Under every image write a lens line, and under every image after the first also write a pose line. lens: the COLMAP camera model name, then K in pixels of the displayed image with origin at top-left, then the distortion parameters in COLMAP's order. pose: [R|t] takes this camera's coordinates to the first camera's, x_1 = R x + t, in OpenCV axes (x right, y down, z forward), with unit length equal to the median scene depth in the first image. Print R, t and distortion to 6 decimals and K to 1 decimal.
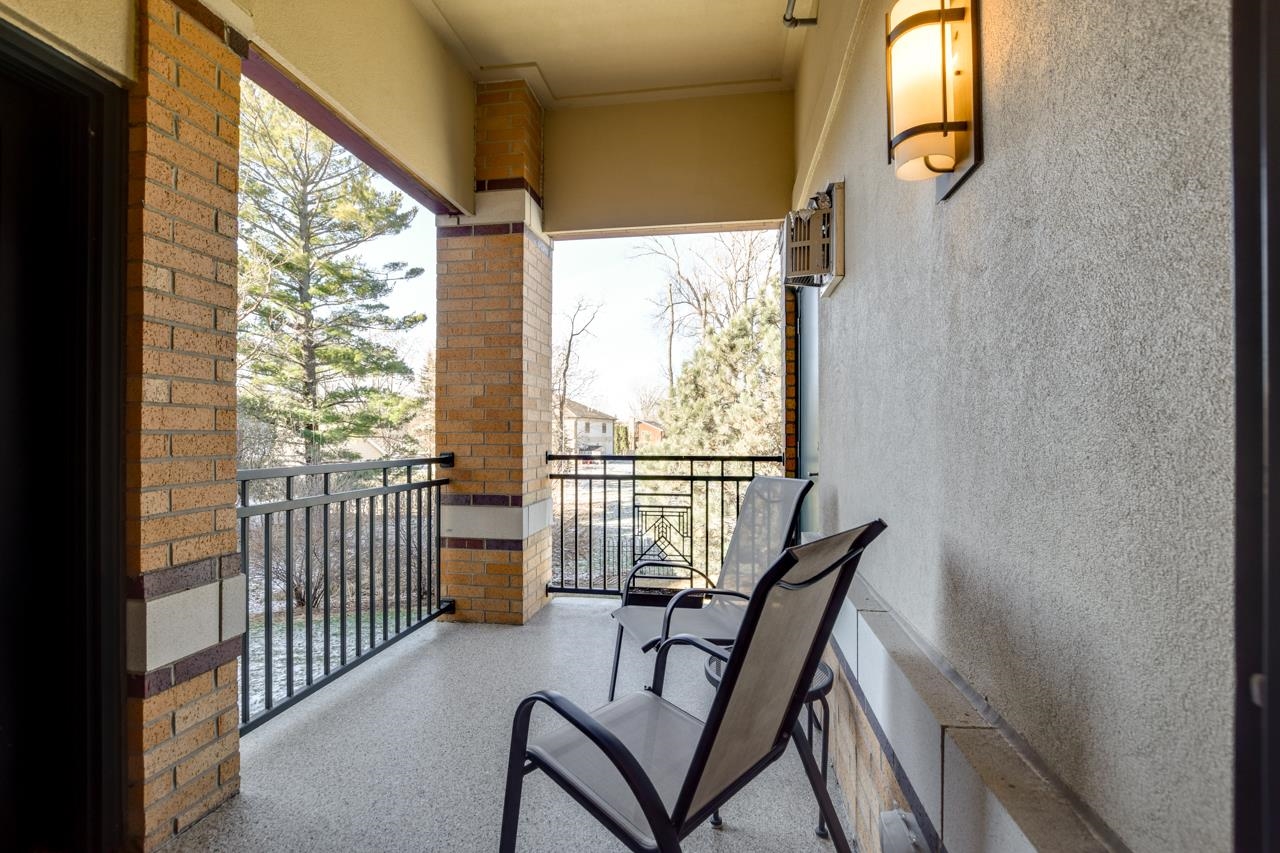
lens RADIAL K [[564.8, 0, 640.3], [0, 564.8, 430.9], [0, 0, 1]] dist [-0.024279, 0.003481]
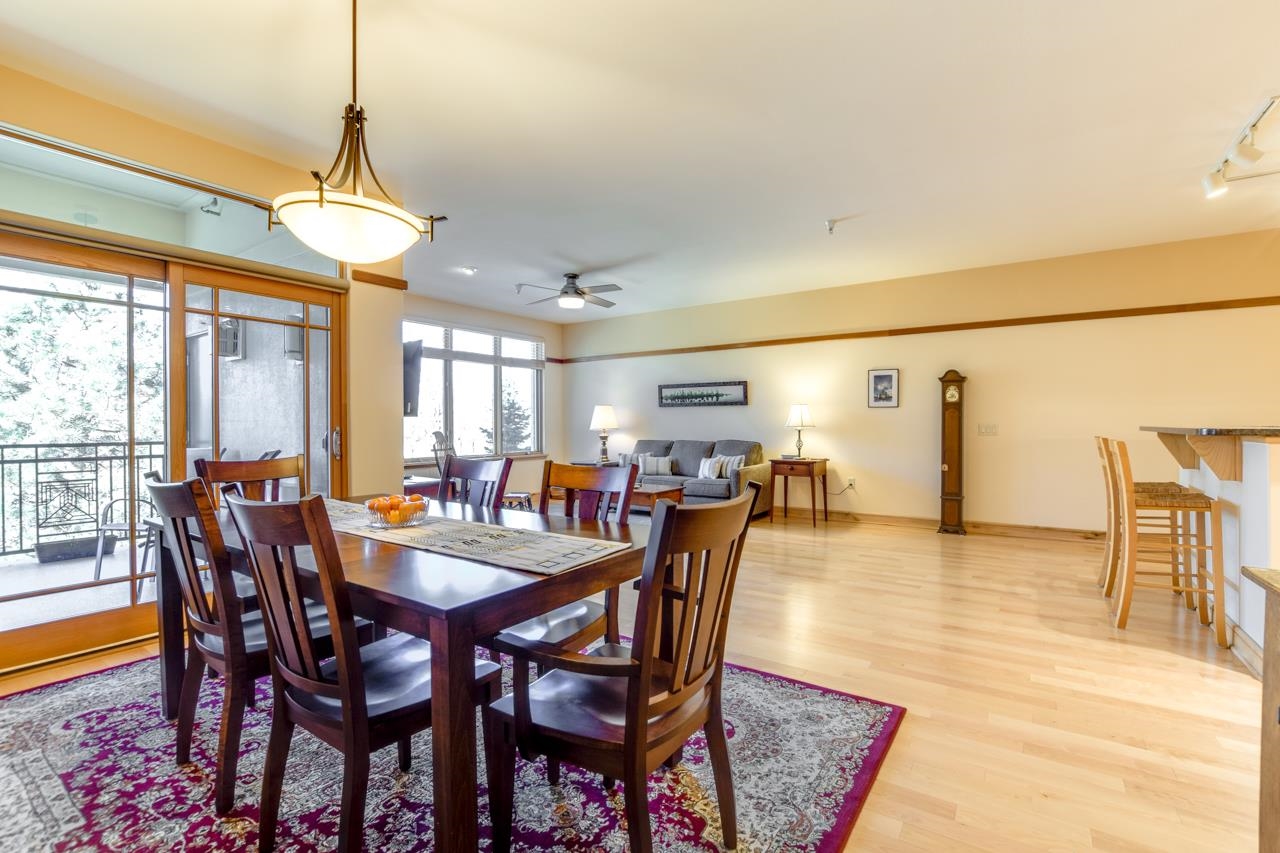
lens RADIAL K [[564.8, 0, 646.5], [0, 564.8, 428.1], [0, 0, 1]] dist [-0.024279, 0.003481]
pose [[0.428921, -0.003430, 0.903335, -0.605540], [-0.002761, 0.999983, 0.005109, -0.004269], [-0.903338, -0.004686, 0.428905, -0.892331]]
